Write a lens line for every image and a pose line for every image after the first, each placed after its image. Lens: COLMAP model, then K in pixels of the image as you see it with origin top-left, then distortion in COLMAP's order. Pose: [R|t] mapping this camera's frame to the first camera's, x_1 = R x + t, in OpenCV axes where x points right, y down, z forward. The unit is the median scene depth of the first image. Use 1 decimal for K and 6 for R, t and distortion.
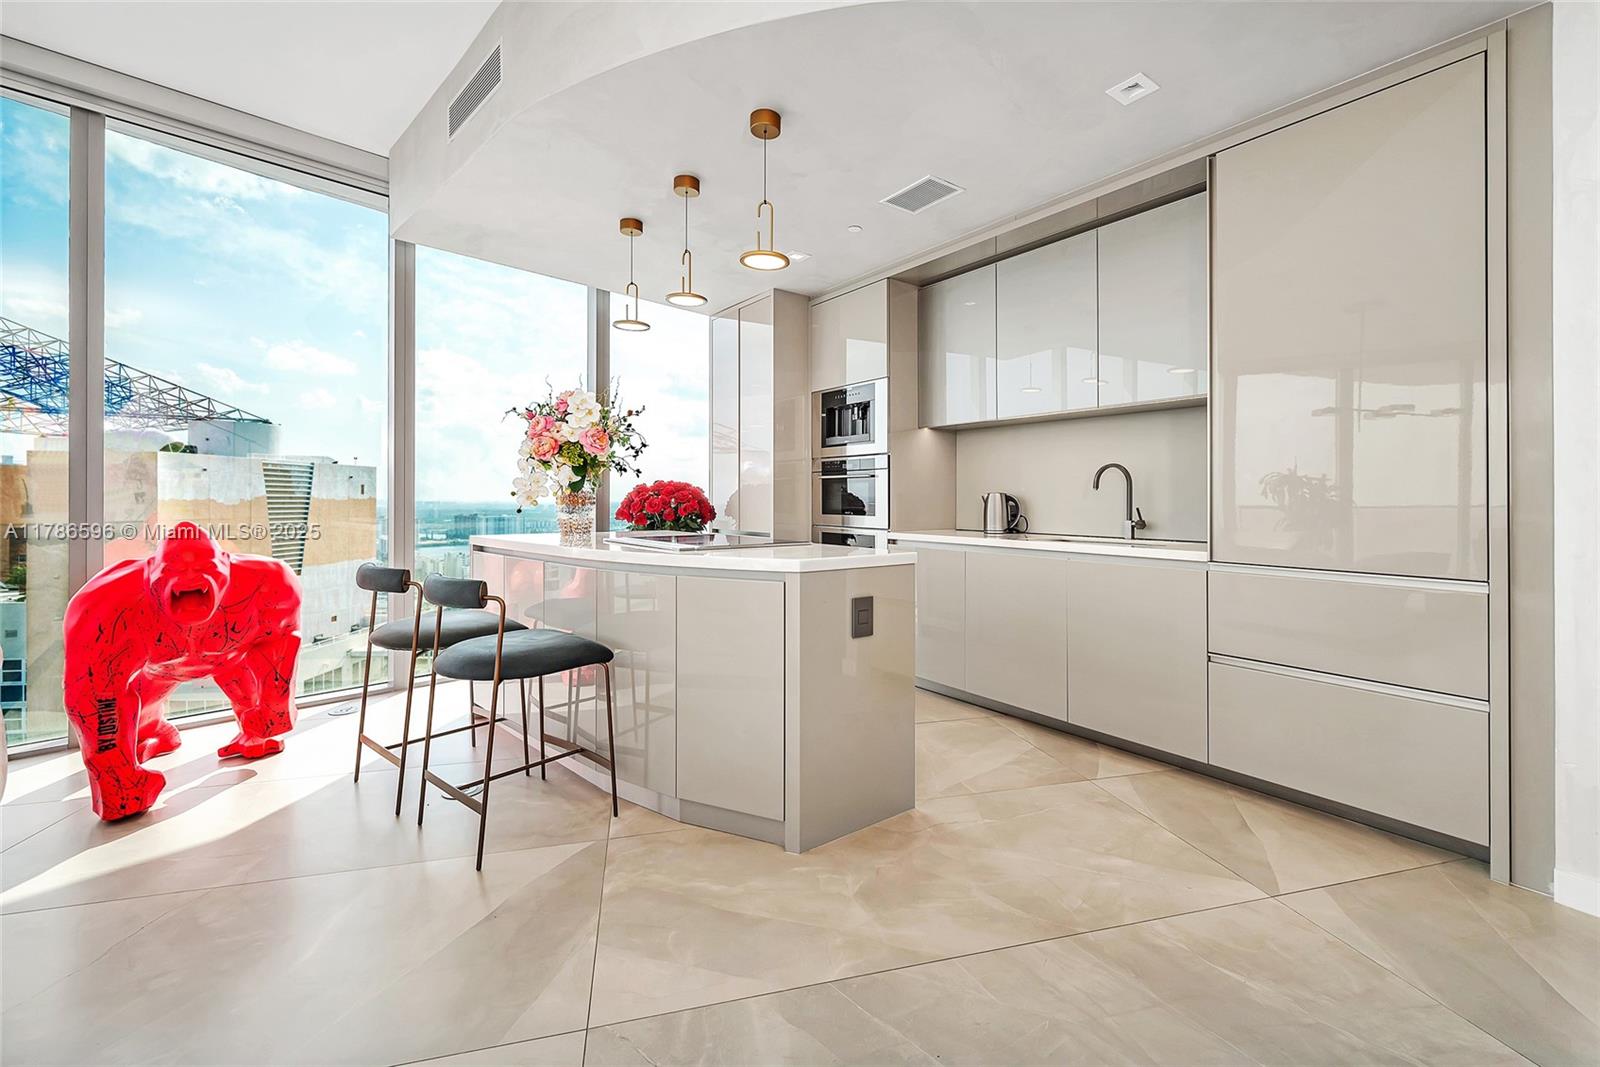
lens RADIAL K [[665.4, 0, 829.6], [0, 665.4, 501.1], [0, 0, 1]] dist [0.000541, 0.000167]
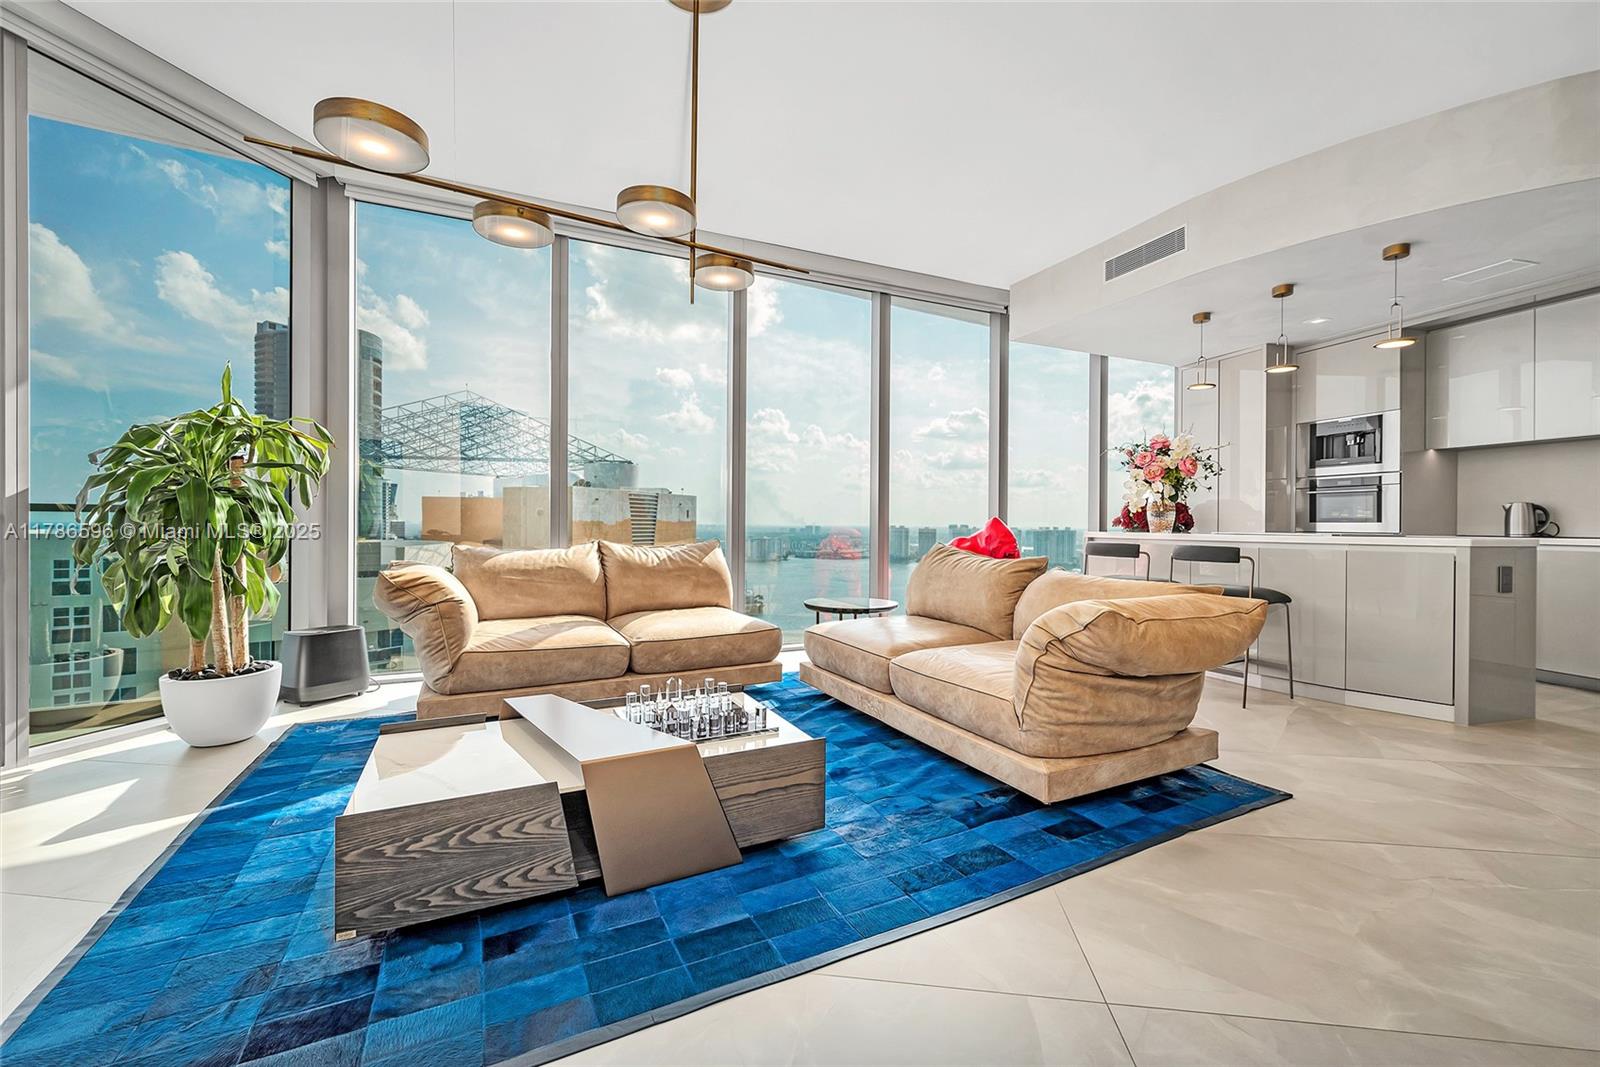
lens RADIAL K [[644.8, 0, 802.3], [0, 644.8, 519.1], [0, 0, 1]] dist [-0.002383, -0.000291]
pose [[0.923563, 0.002415, -0.383438, -0.482723], [-0.006681, 0.999930, -0.009793, 0.036264], [0.383387, 0.011606, 0.923515, -0.528646]]
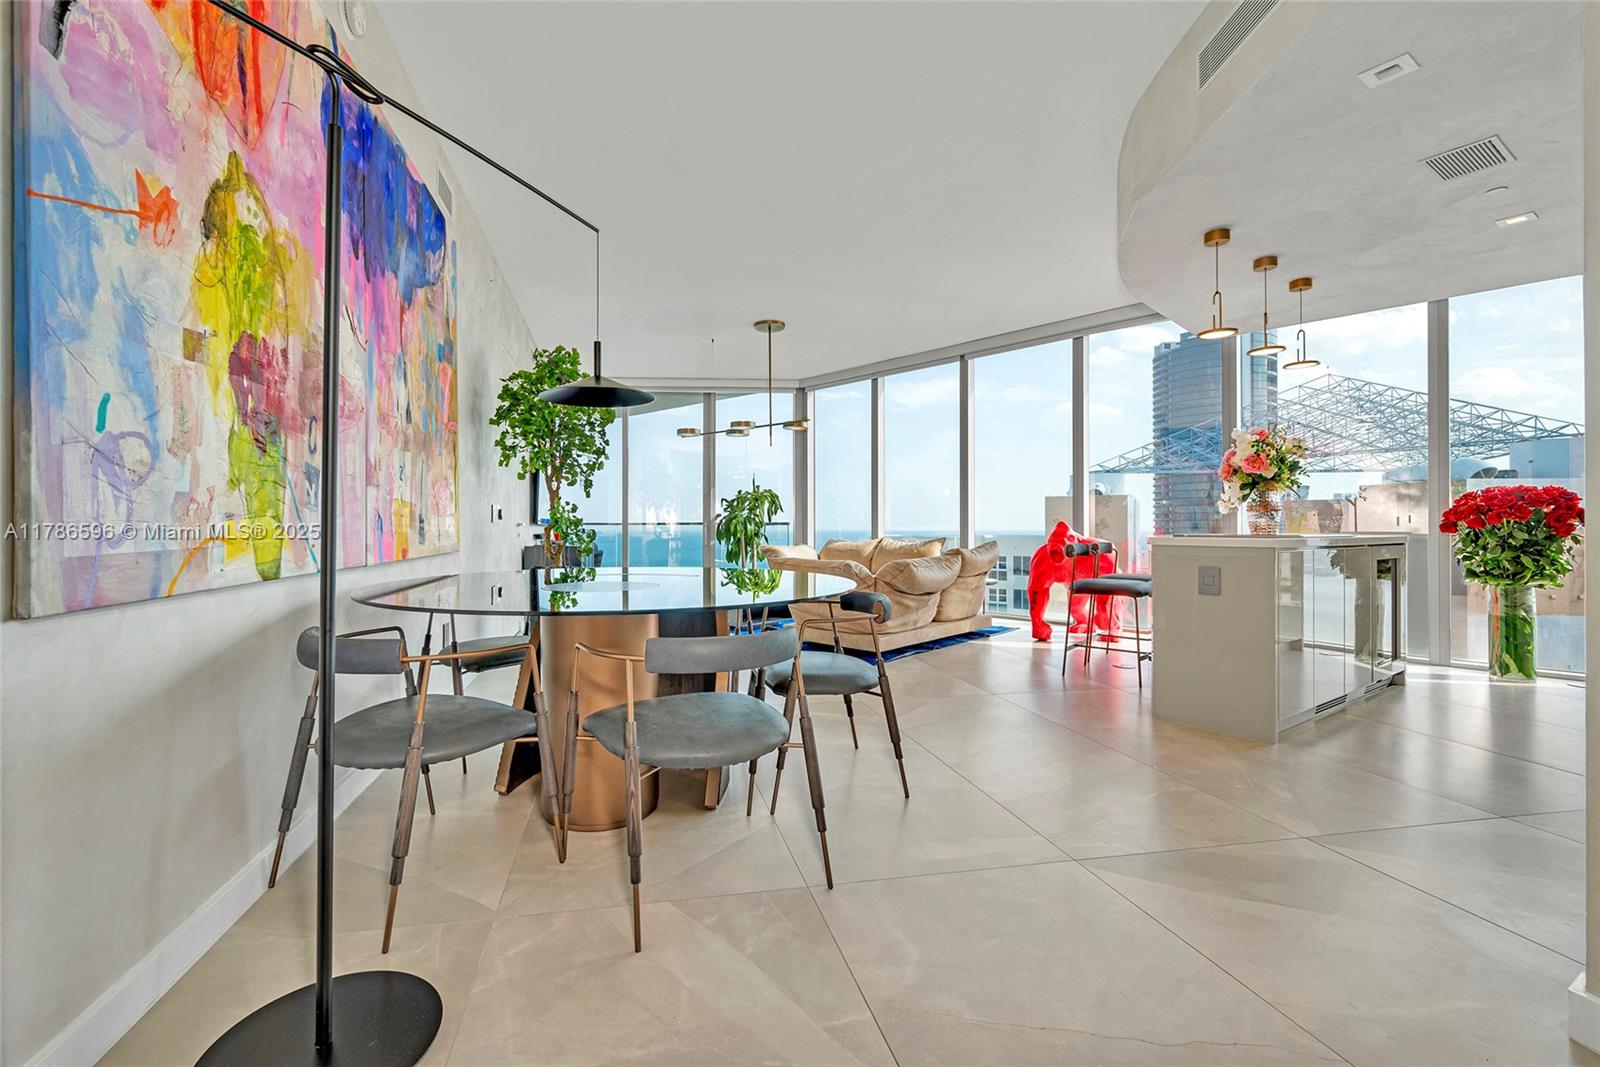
lens RADIAL K [[671.4, 0, 747.5], [0, 671.4, 524.6], [0, 0, 1]] dist [-0.000961, -0.000141]
pose [[-0.088717, -0.005722, -0.996040, 0.889628], [-0.003677, 0.999979, -0.005418, 0.037277], [0.996050, 0.003182, -0.088736, 0.082064]]
